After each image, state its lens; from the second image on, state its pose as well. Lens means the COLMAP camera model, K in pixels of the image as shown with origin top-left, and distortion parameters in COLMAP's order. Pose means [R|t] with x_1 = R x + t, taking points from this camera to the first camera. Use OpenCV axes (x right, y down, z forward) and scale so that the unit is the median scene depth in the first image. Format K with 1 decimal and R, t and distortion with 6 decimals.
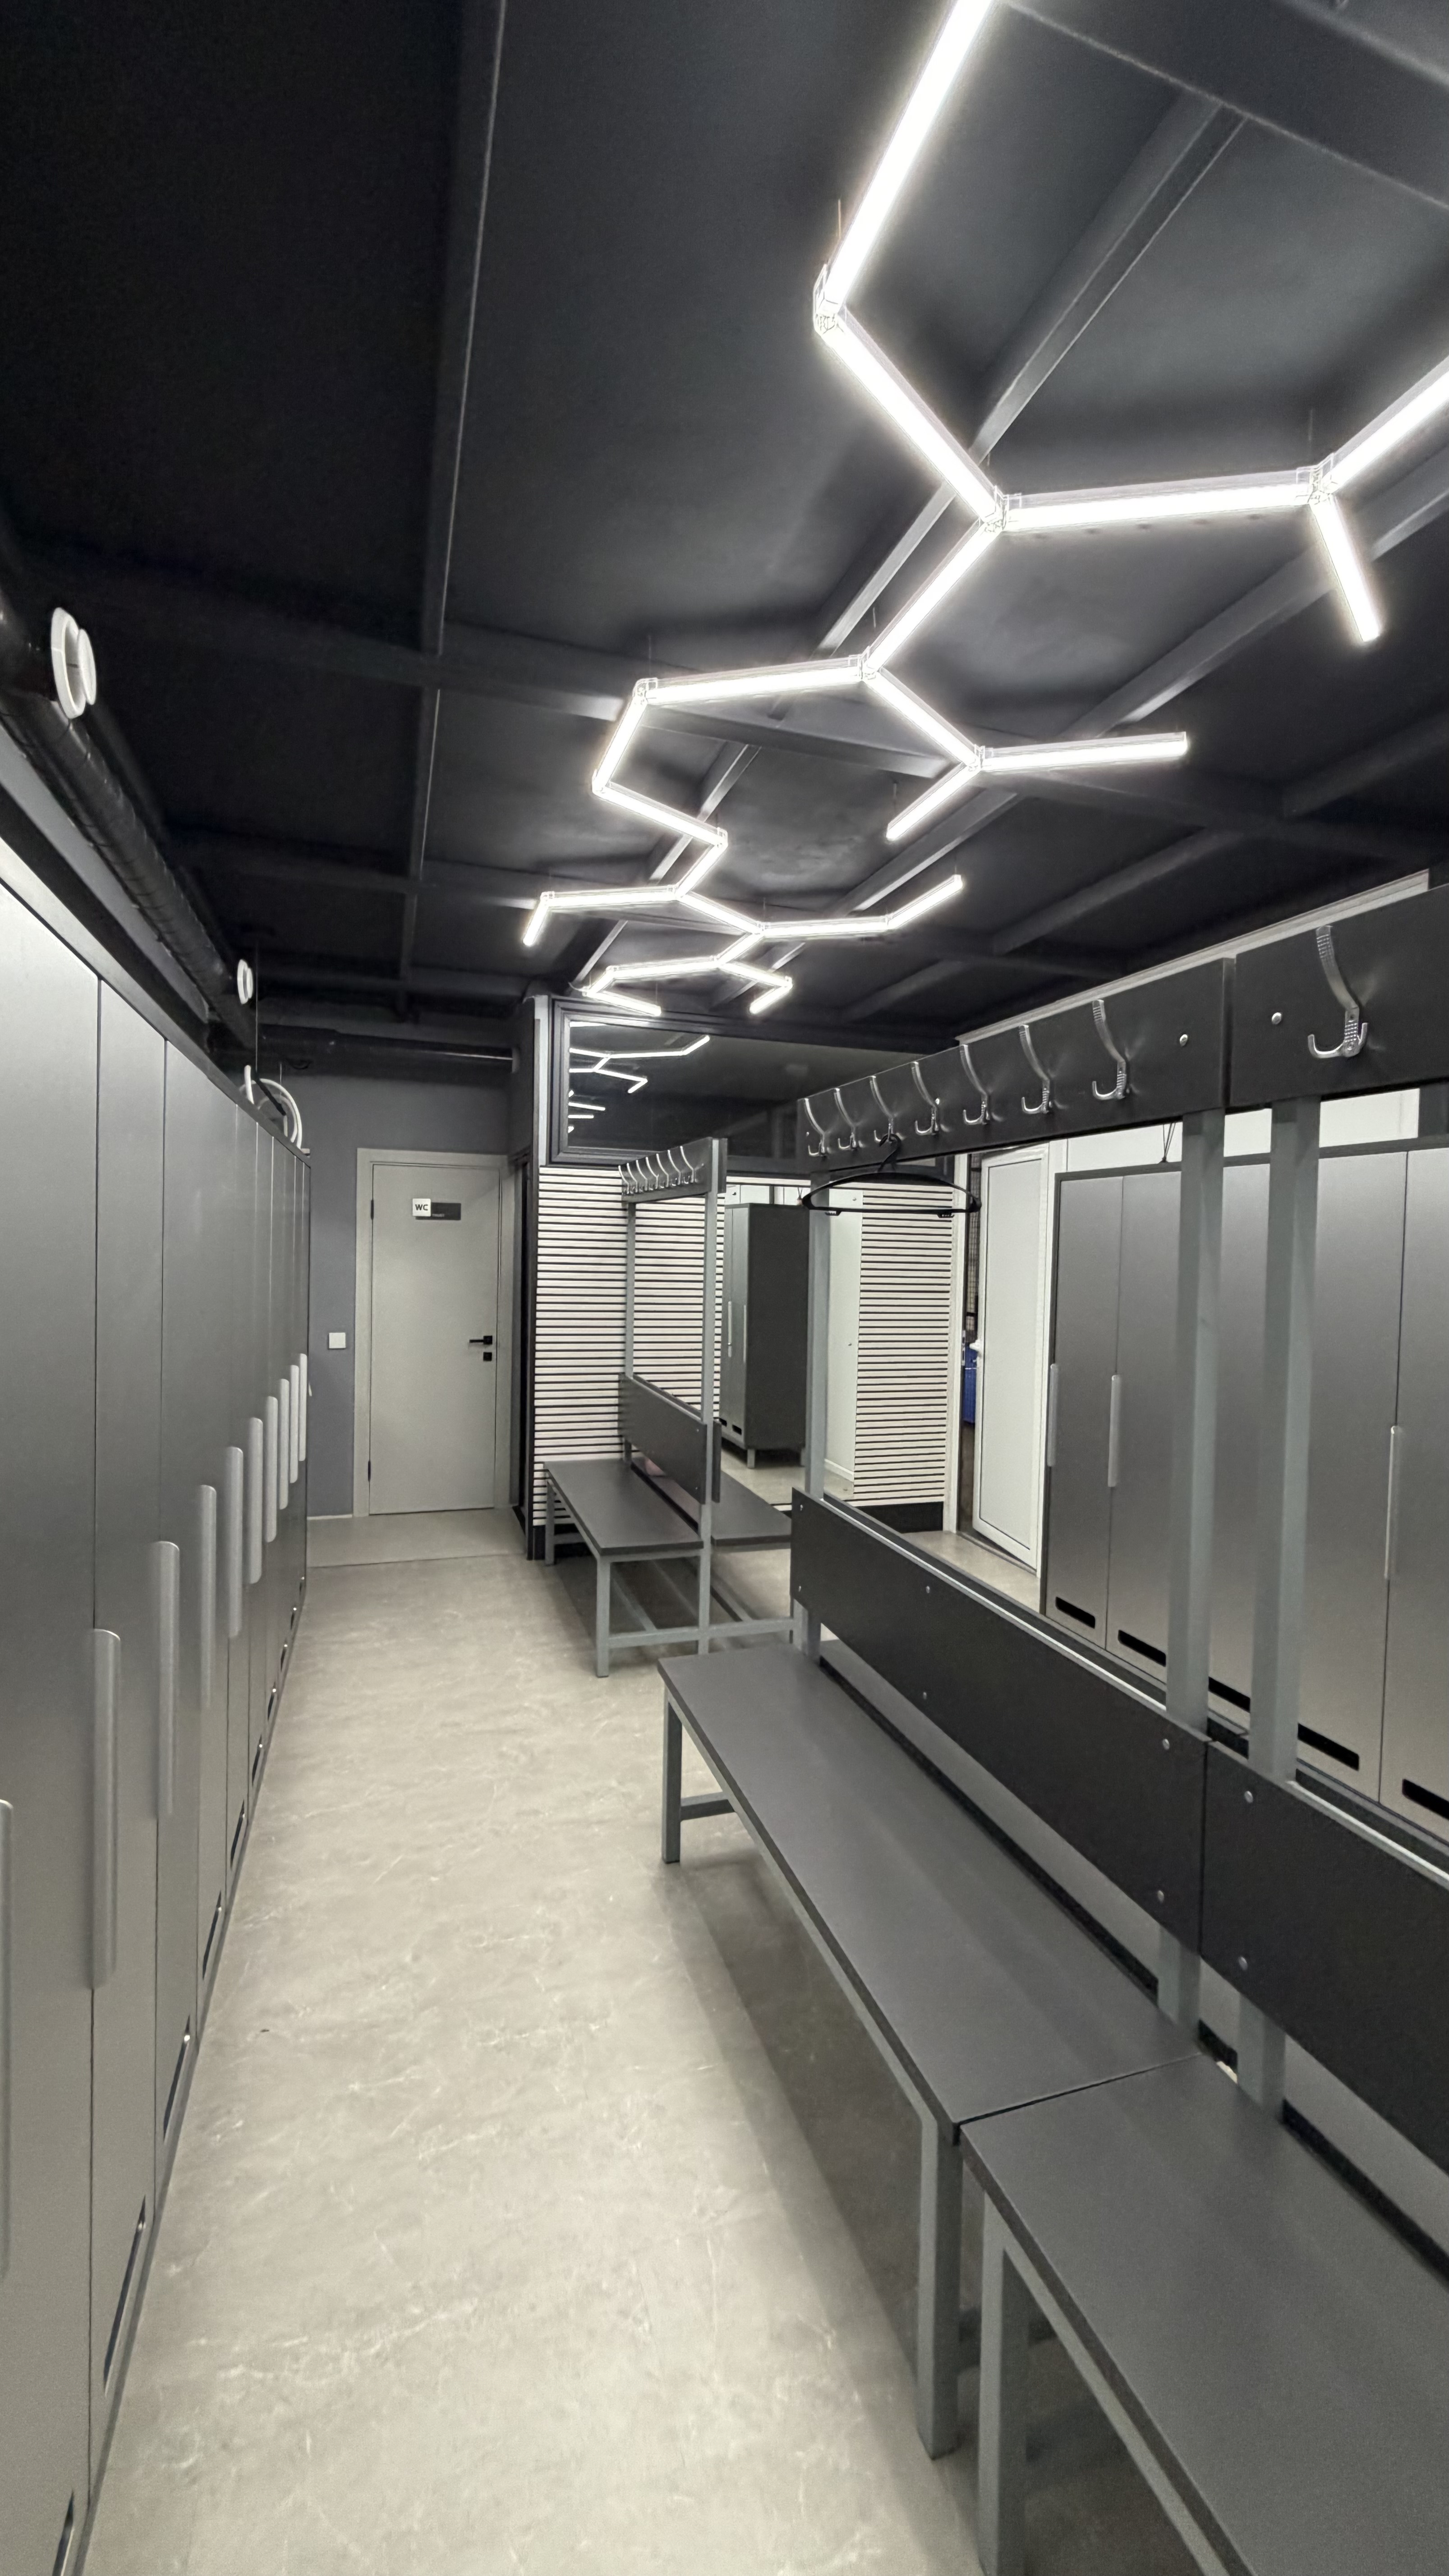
lens RADIAL K [[1032.8, 0, 722.8], [0, 1032.8, 1281.1], [0, 0, 1]] dist [-0.000521, 0.000014]
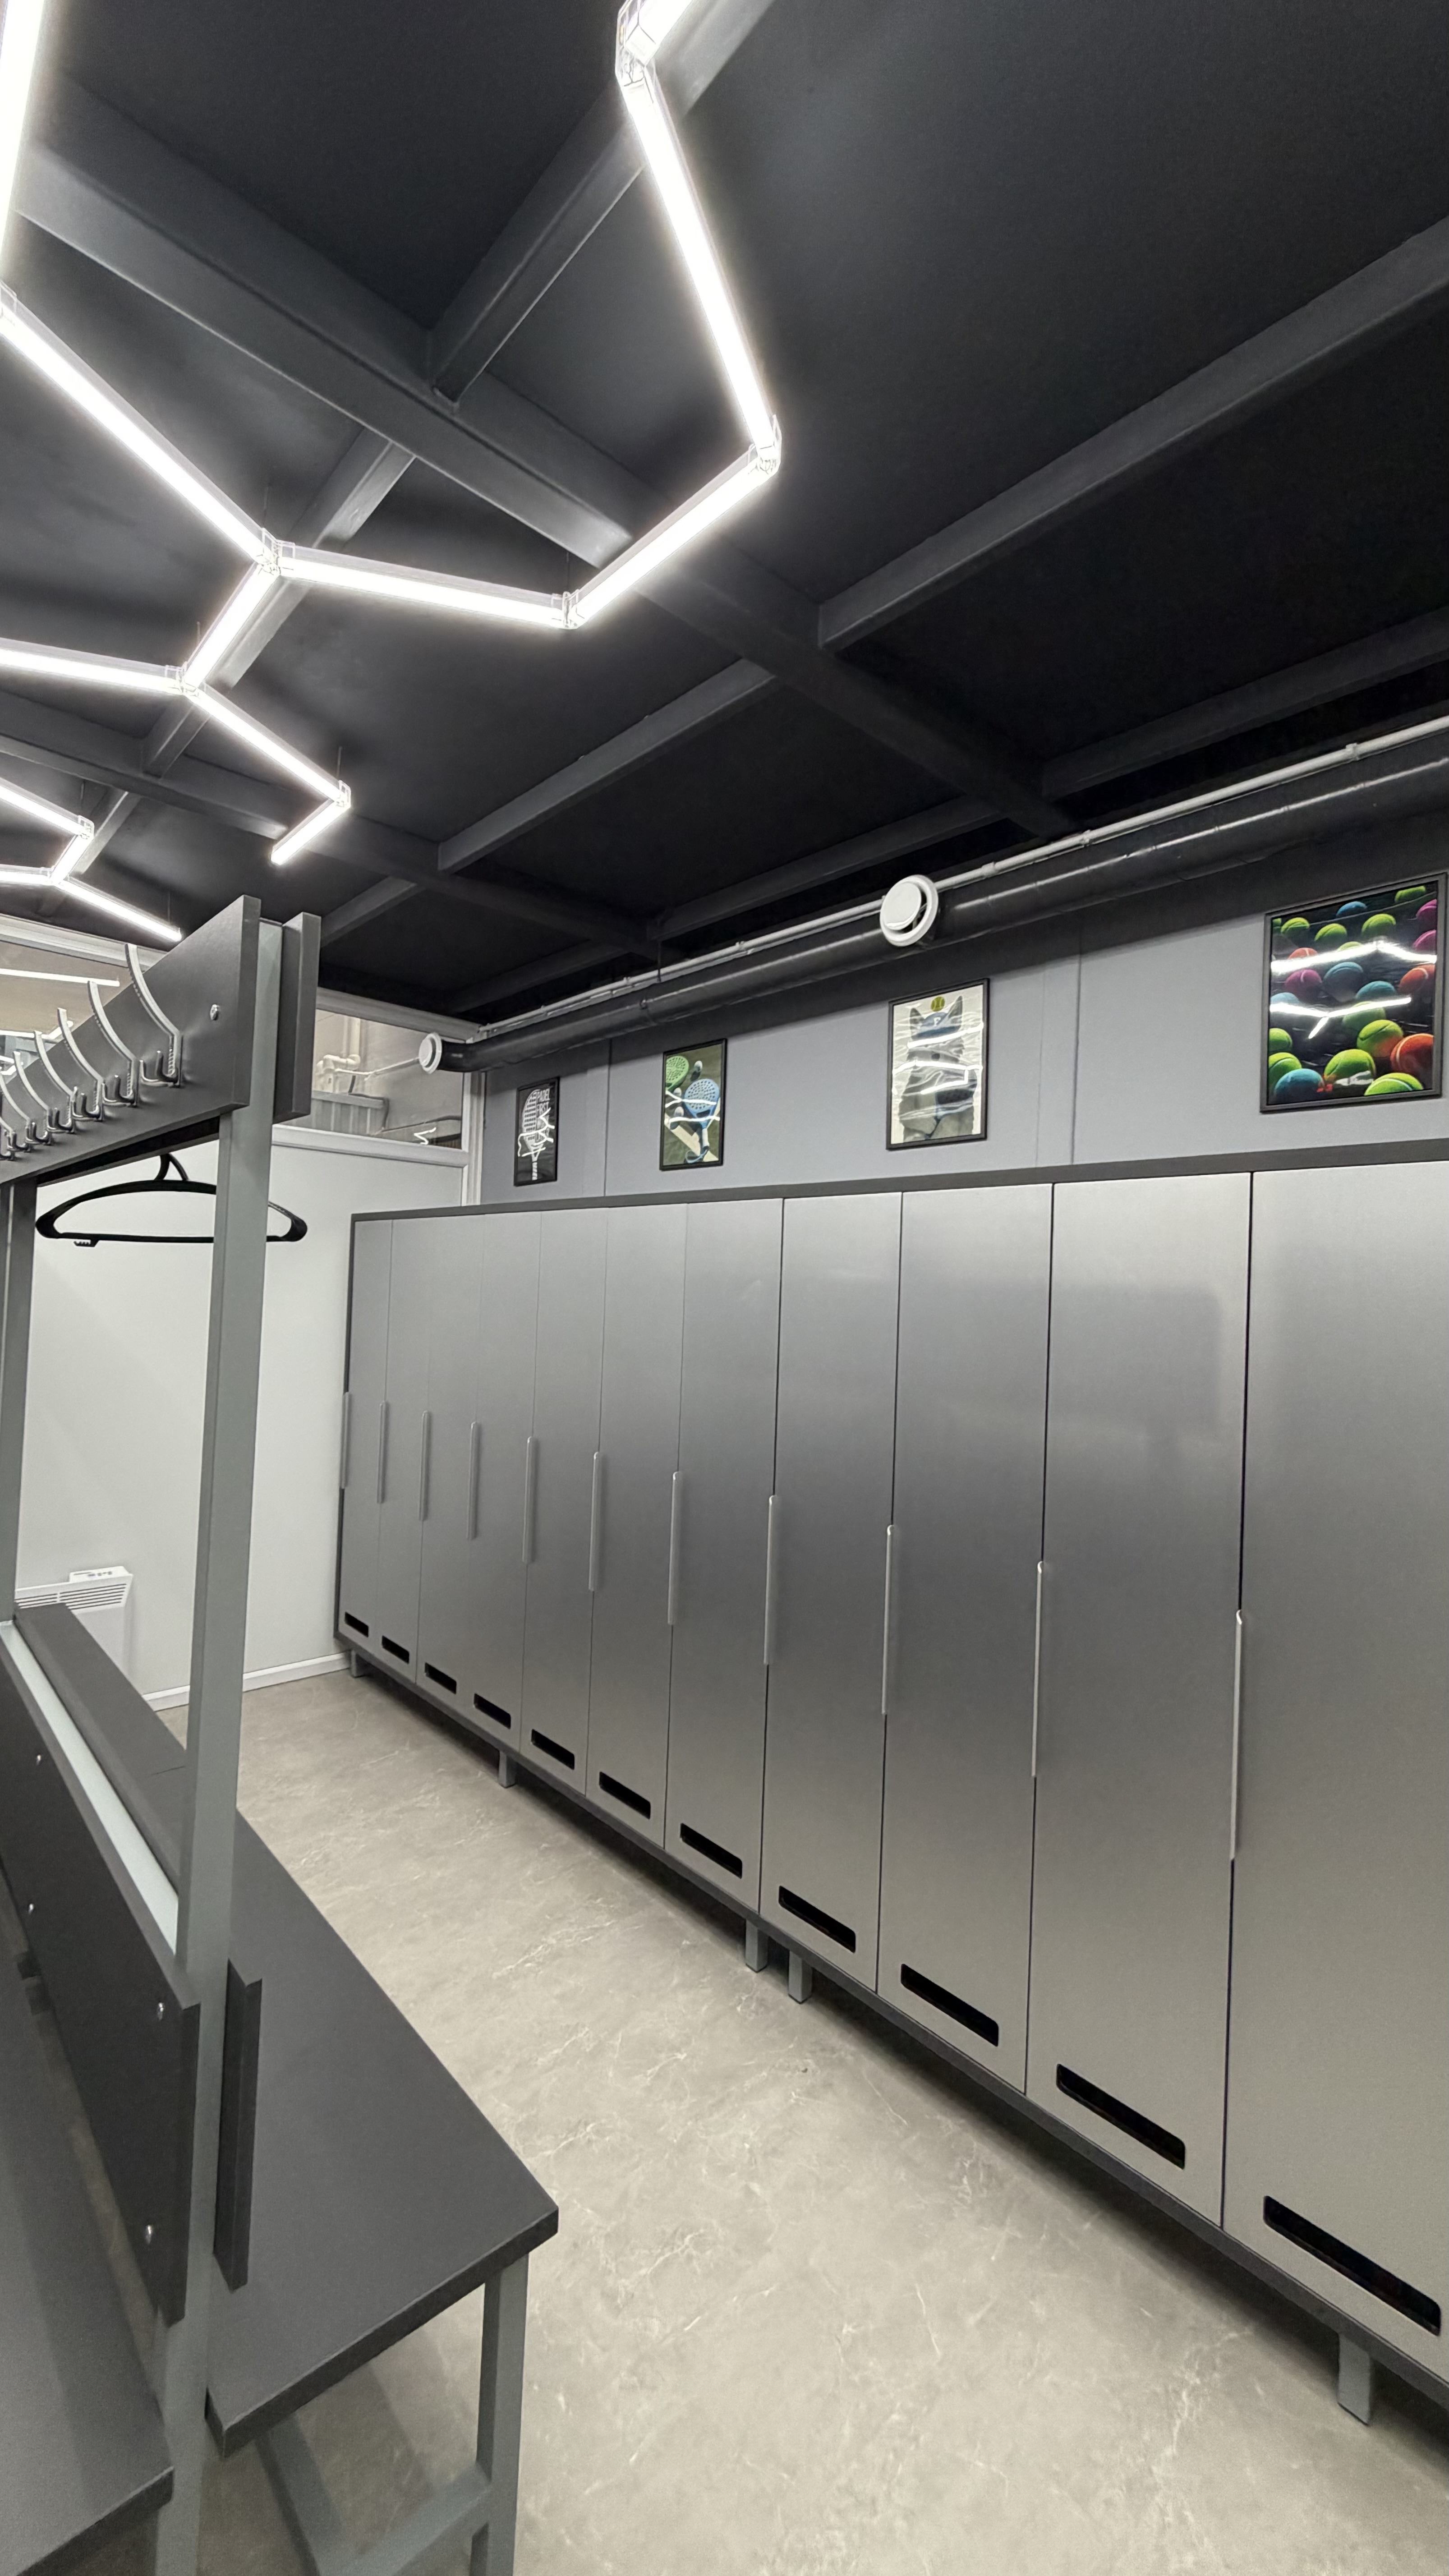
lens RADIAL K [[1032.8, 0, 724.5], [0, 1032.8, 1279.2], [0, 0, 1]] dist [-0.000521, 0.000014]
pose [[-0.911936, -0.062270, -0.405579, 0.106549], [-0.069295, 0.997593, 0.002643, -0.074087], [0.404438, 0.030515, -0.914056, 1.881474]]
